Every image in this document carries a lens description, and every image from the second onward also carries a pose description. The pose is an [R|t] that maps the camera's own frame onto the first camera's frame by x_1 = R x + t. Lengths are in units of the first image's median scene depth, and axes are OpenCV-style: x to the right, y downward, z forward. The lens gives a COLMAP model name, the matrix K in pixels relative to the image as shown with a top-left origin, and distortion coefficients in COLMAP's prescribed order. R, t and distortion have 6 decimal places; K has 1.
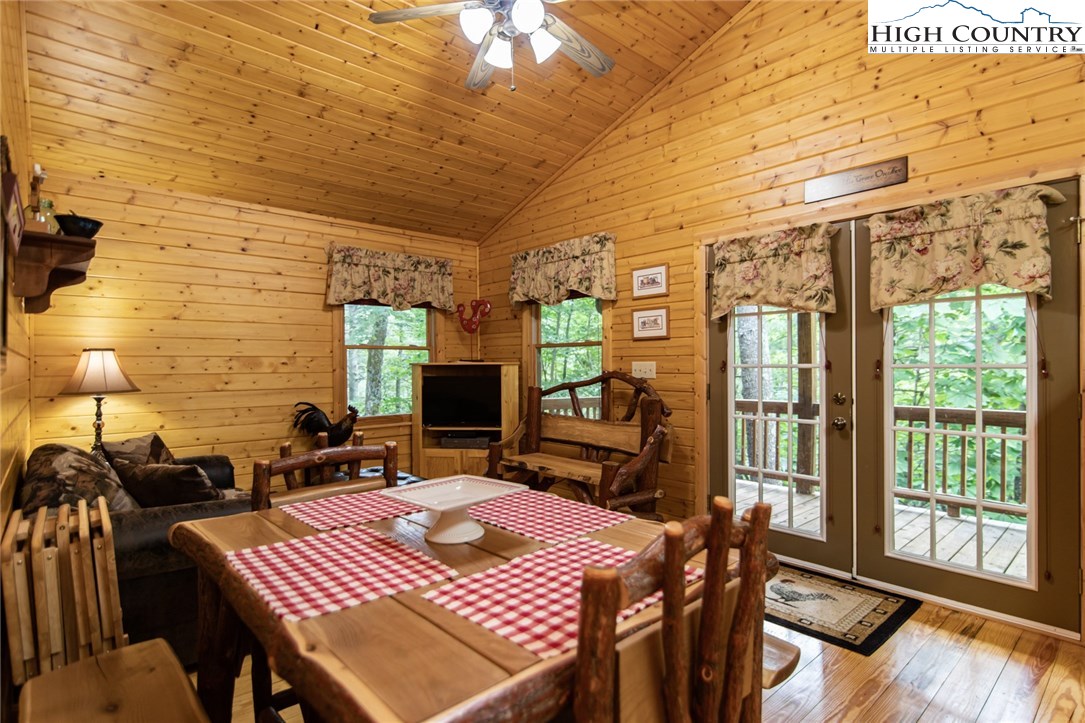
lens RADIAL K [[545.0, 0, 548.5], [0, 545.0, 364.3], [0, 0, 1]] dist [0.004715, -0.005069]
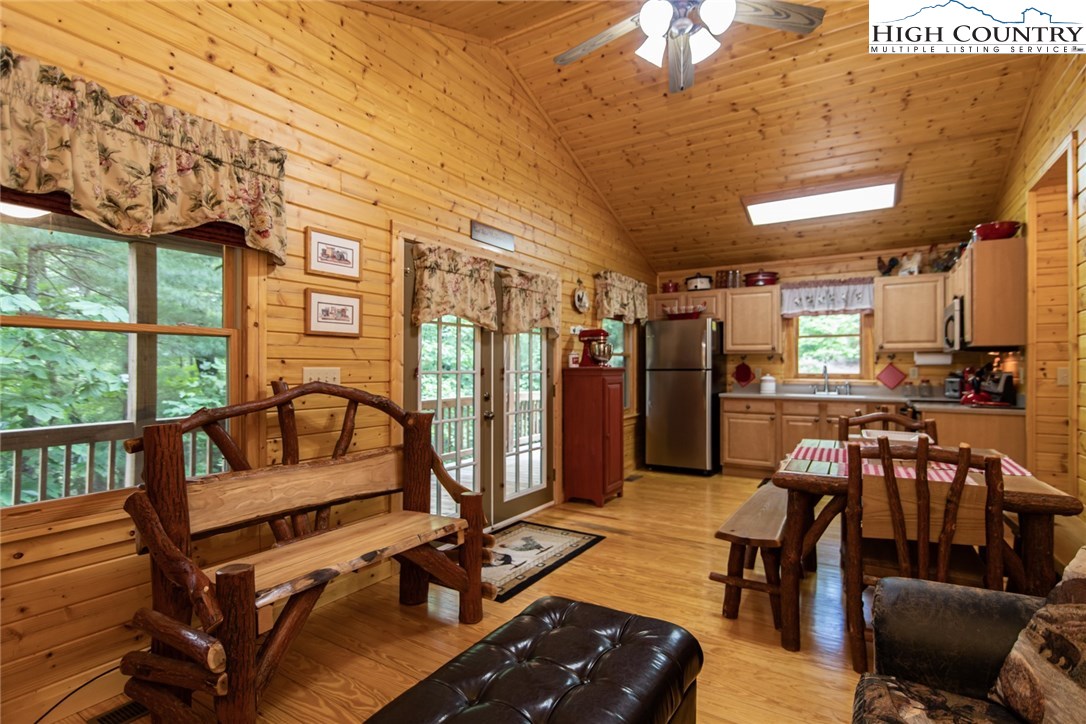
lens RADIAL K [[545.5, 0, 548.1], [0, 545.5, 363.7], [0, 0, 1]] dist [0.004715, -0.005069]
pose [[-0.290526, 0.013617, 0.956770, -0.626645], [0.001708, 0.999905, -0.013712, 0.001097], [-0.956866, -0.002349, -0.290521, 1.014449]]
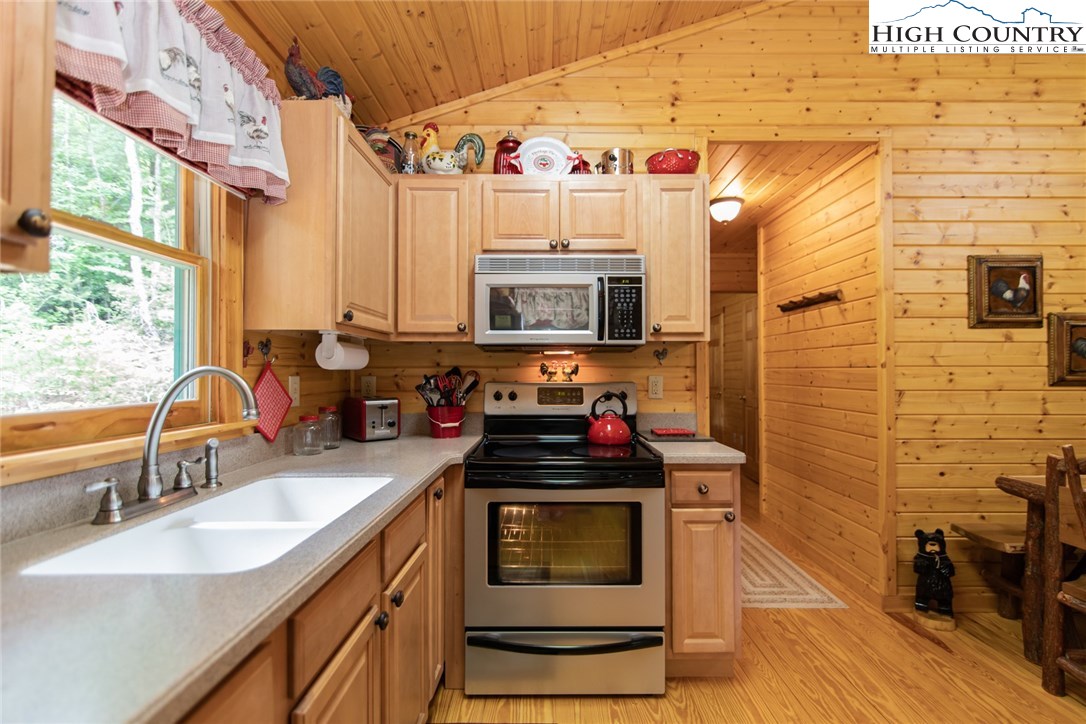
lens RADIAL K [[491.0, 0, 554.5], [0, 491.0, 366.4], [0, 0, 1]] dist [0.000922, -0.001679]
pose [[-0.665110, -0.002243, -0.746742, 0.744091], [0.004971, 0.999960, -0.007431, -0.013648], [0.746729, -0.008654, -0.665072, 0.150557]]
